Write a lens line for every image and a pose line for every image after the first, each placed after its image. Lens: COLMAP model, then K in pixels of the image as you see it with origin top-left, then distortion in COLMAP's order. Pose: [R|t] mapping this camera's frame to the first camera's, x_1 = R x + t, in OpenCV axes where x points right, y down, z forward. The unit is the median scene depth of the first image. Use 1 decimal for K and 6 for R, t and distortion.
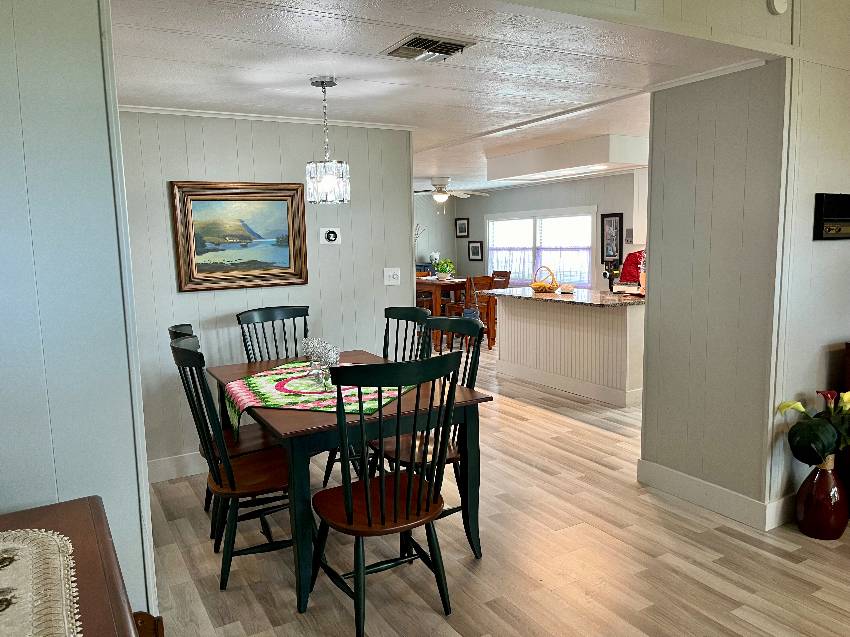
lens RADIAL K [[649.1, 0, 421.5], [0, 649.1, 318.2], [0, 0, 1]] dist [0.076854, -0.118200]
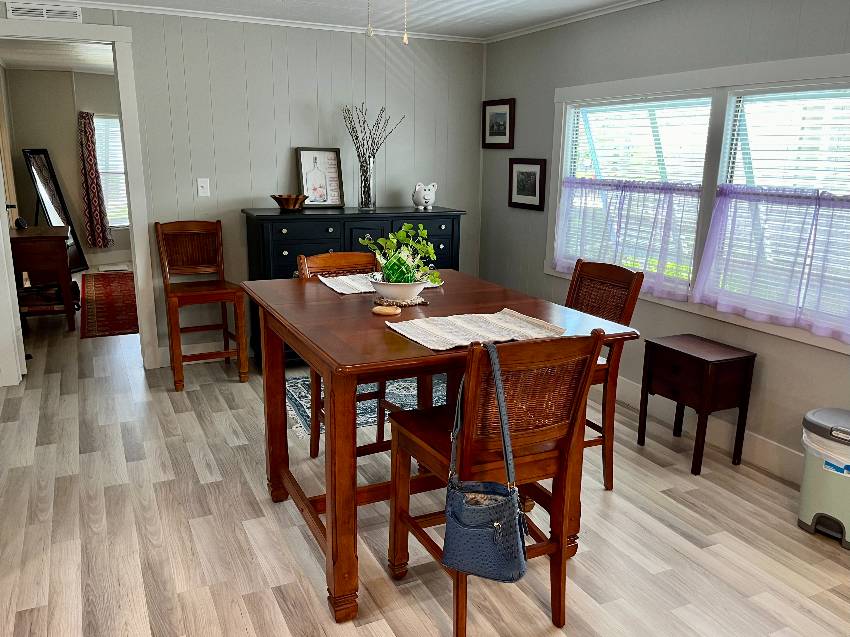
lens RADIAL K [[649.1, 0, 421.5], [0, 649.1, 318.2], [0, 0, 1]] dist [0.076854, -0.118200]
pose [[0.996816, 0.054900, -0.057828, 0.047043], [-0.046568, 0.989518, 0.136698, -0.074847], [0.064727, -0.133570, 0.988923, 0.596805]]
